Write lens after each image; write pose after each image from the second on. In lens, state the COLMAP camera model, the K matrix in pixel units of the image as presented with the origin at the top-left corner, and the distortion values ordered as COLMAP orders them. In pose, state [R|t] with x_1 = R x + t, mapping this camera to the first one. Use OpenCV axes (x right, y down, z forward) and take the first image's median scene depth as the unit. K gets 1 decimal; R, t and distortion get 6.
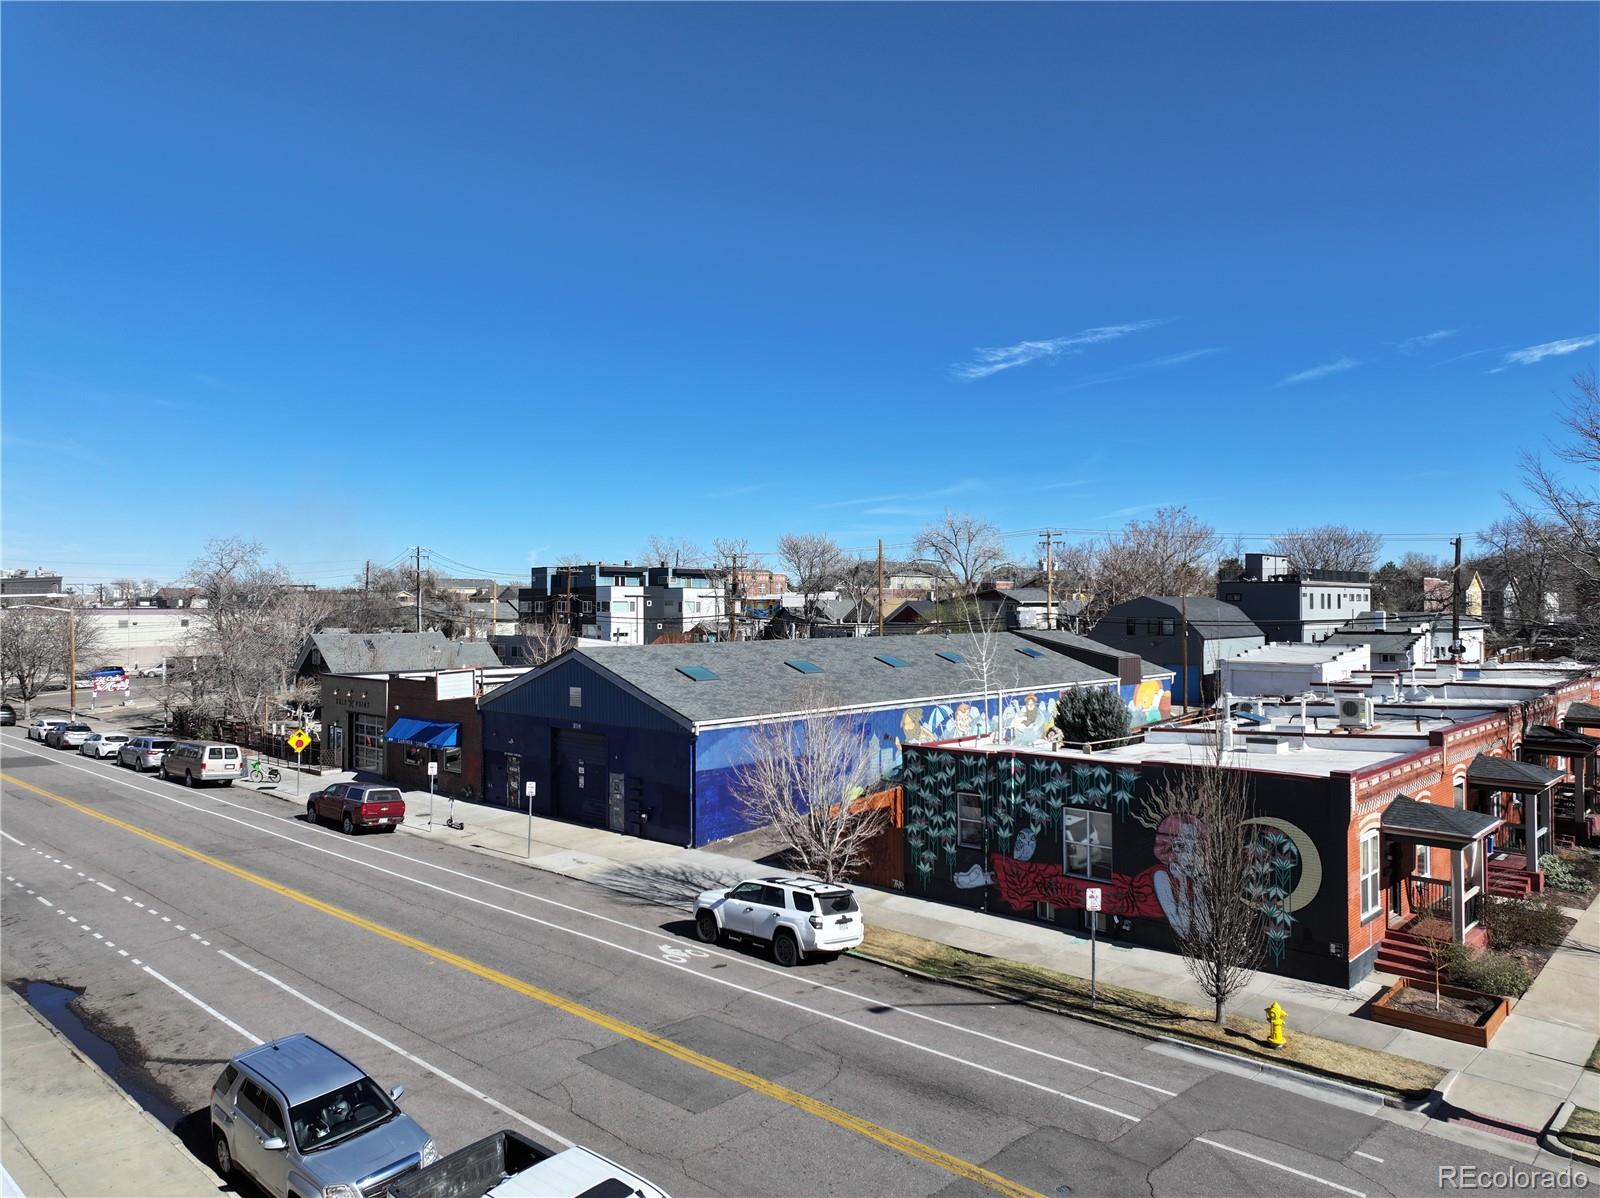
lens RADIAL K [[1118.4, 0, 800.0], [0, 1118.4, 599.0], [0, 0, 1]] dist [0.011970, 0.001686]
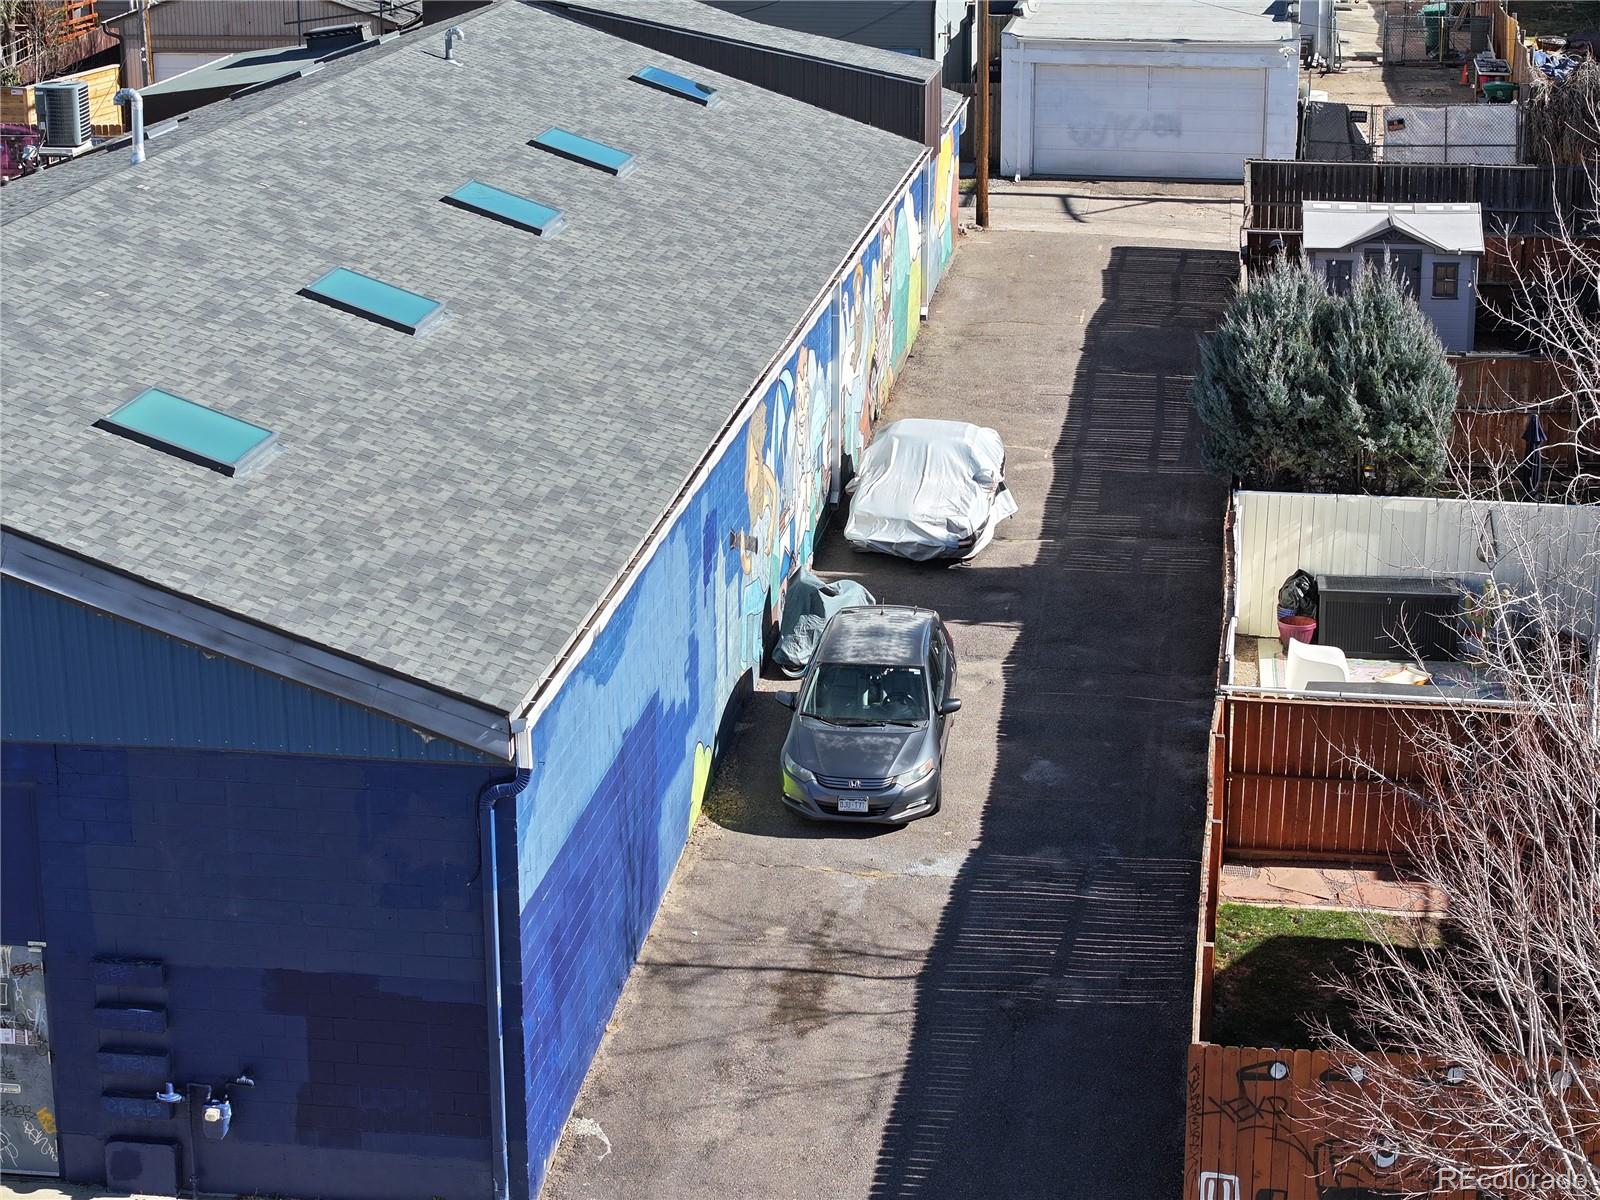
lens RADIAL K [[3198.3, 0, 800.0], [0, 3198.3, 600.0], [0, 0, 1]] dist [-0.064597, -0.105353]
pose [[0.816288, -0.160037, 0.555034, -0.522196], [-0.005212, 0.958776, 0.284116, -0.124523], [-0.577622, -0.234813, 0.781803, 0.607327]]
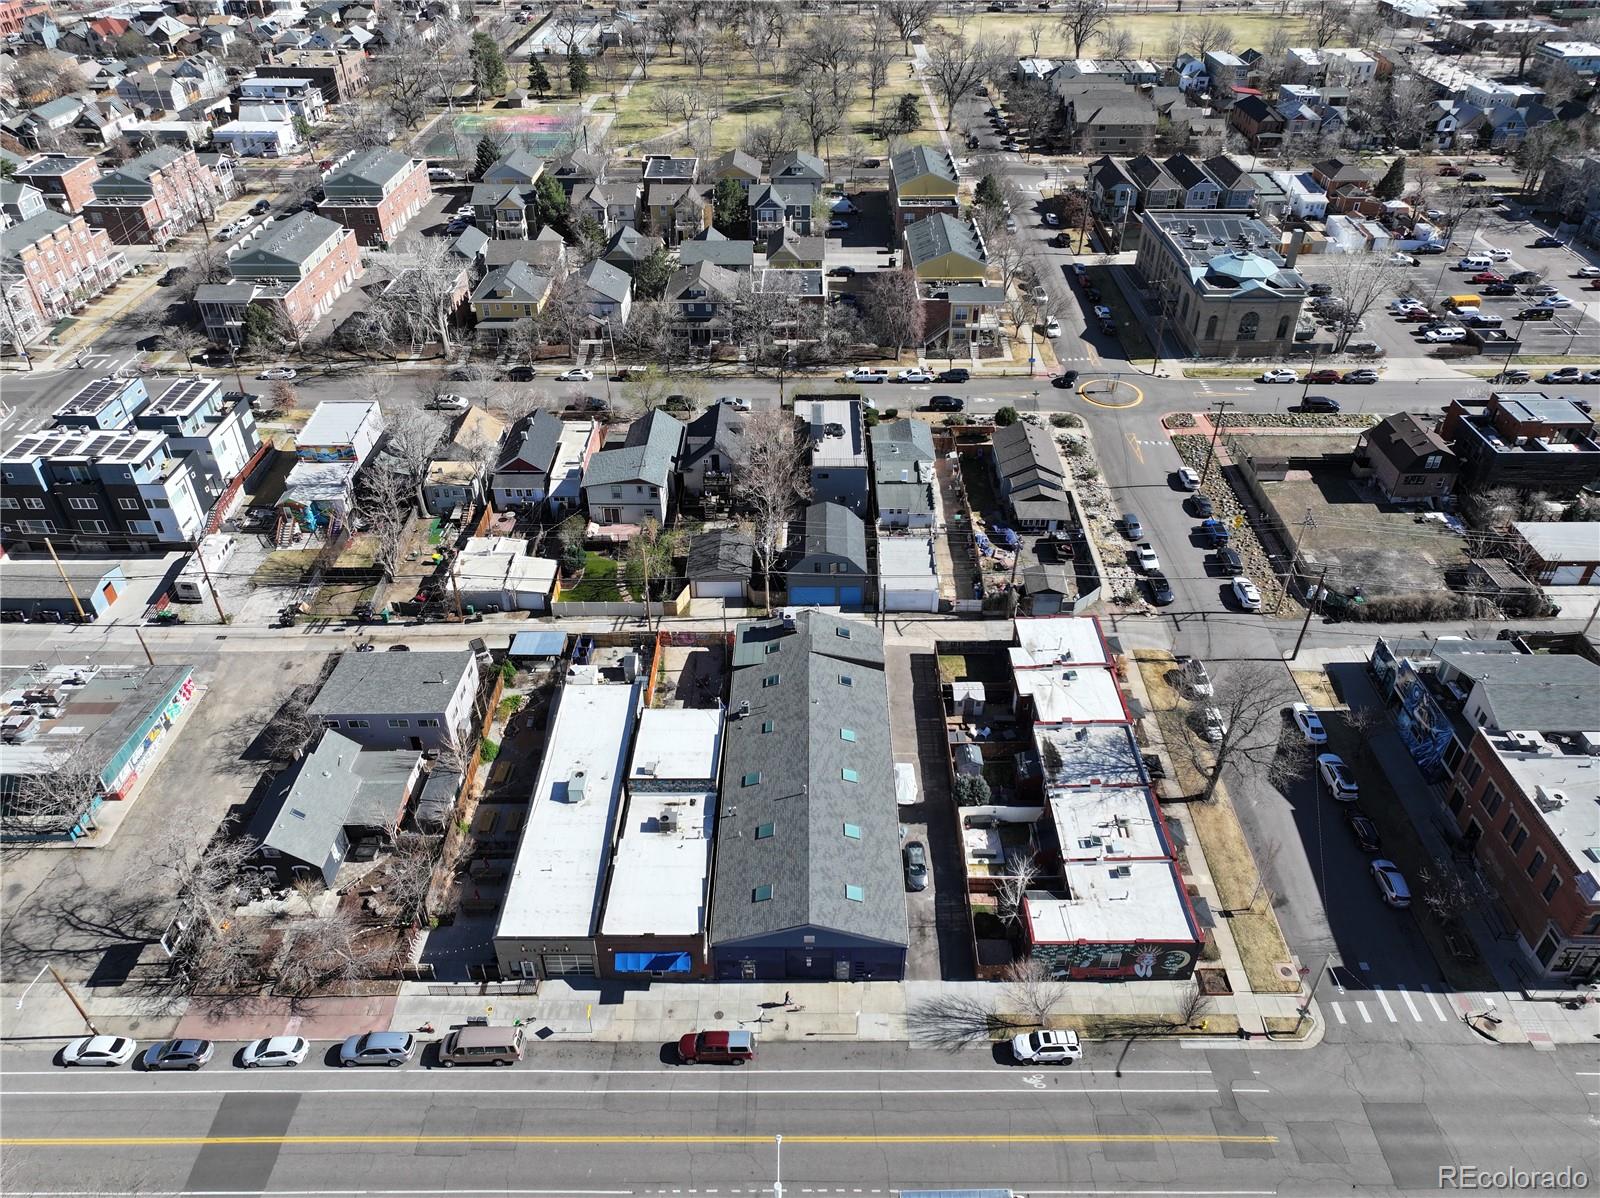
lens RADIAL K [[1118.4, 0, 800.0], [0, 1118.4, 599.0], [0, 0, 1]] dist [0.011970, 0.001686]
pose [[0.732425, -0.411442, 0.542466, -1.445713], [0.007813, 0.801777, 0.597572, -2.160843], [-0.680803, -0.433438, 0.590456, 0.229939]]
